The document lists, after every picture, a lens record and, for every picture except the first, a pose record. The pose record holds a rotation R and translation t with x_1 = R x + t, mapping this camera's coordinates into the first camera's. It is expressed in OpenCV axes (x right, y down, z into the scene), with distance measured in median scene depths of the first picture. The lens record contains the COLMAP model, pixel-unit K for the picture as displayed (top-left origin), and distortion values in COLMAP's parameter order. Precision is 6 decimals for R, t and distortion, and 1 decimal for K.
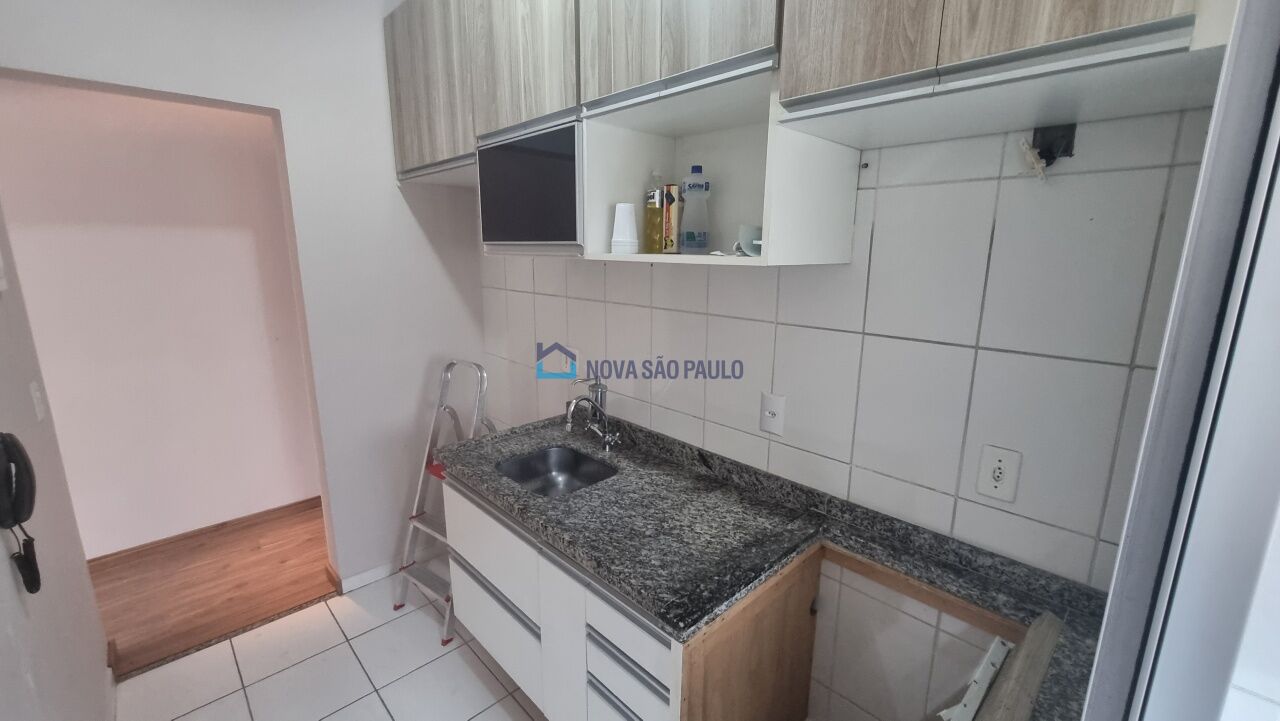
lens RADIAL K [[534.8, 0, 635.0], [0, 534.8, 360.5], [0, 0, 1]] dist [-0.001023, -0.000036]
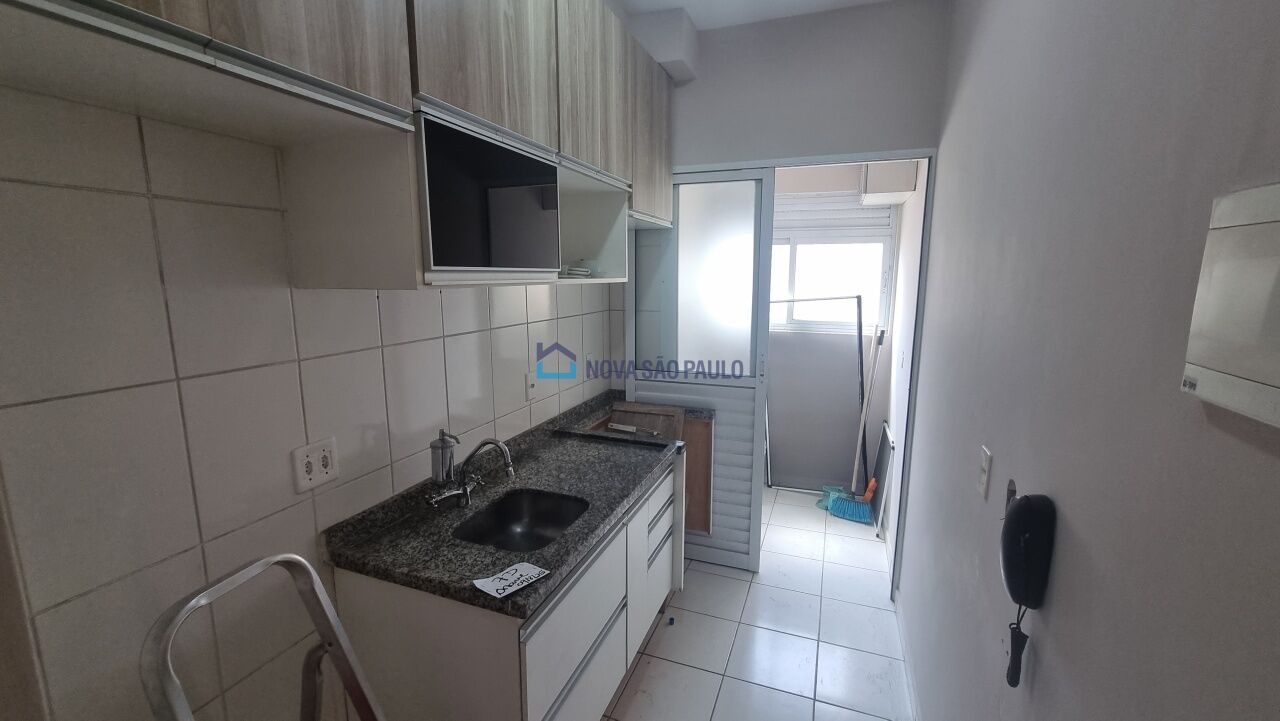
lens RADIAL K [[534.8, 0, 635.0], [0, 534.8, 360.5], [0, 0, 1]] dist [-0.001023, -0.000036]
pose [[-0.439823, -0.144949, 0.886310, -1.163346], [0.193984, 0.948260, 0.251343, -0.281053], [-0.876884, 0.282476, -0.388949, 1.310039]]
